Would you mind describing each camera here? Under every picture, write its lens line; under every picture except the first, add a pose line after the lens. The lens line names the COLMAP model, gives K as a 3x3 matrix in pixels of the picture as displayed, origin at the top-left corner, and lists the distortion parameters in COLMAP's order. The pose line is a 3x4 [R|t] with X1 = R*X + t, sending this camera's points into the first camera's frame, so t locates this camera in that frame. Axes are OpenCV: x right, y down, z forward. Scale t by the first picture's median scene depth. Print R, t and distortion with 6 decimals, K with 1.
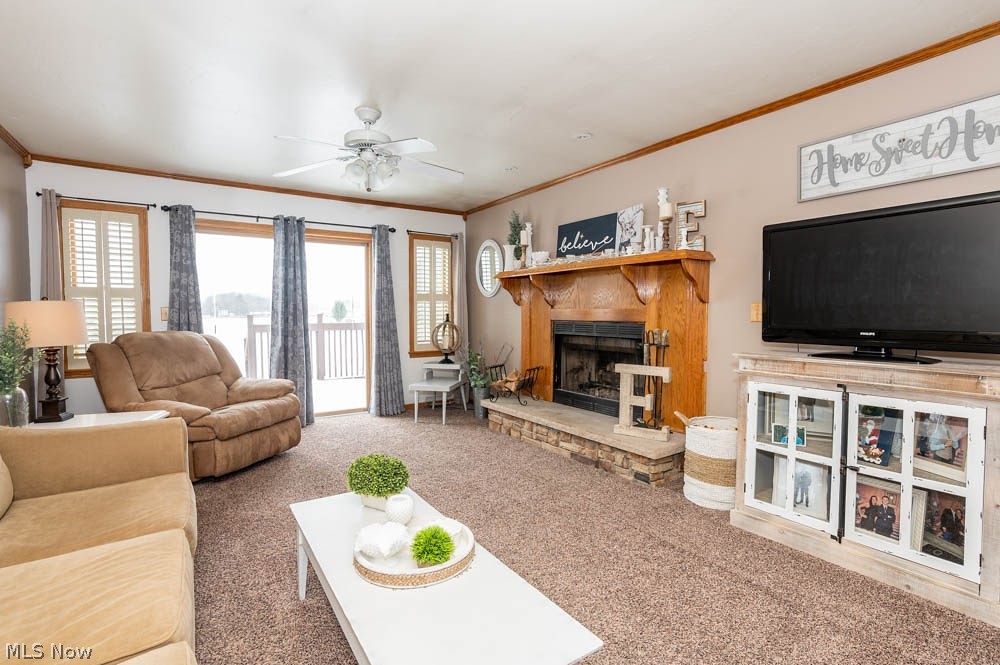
lens RADIAL K [[467.3, 0, 500.0], [0, 467.3, 332.5], [0, 0, 1]] dist [-0.036820, 0.018496]
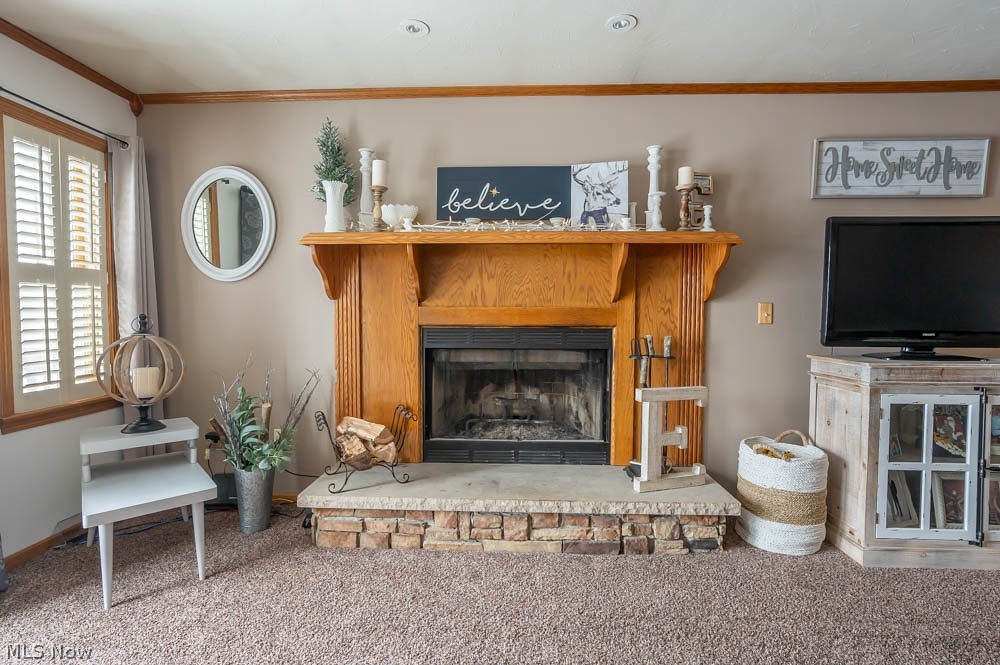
lens RADIAL K [[467.3, 0, 500.0], [0, 467.3, 332.5], [0, 0, 1]] dist [-0.036820, 0.018496]
pose [[0.594031, -0.034022, 0.803722, -0.359677], [0.031123, 0.999329, 0.019299, -0.030656], [-0.803840, 0.013550, 0.594691, 0.674281]]
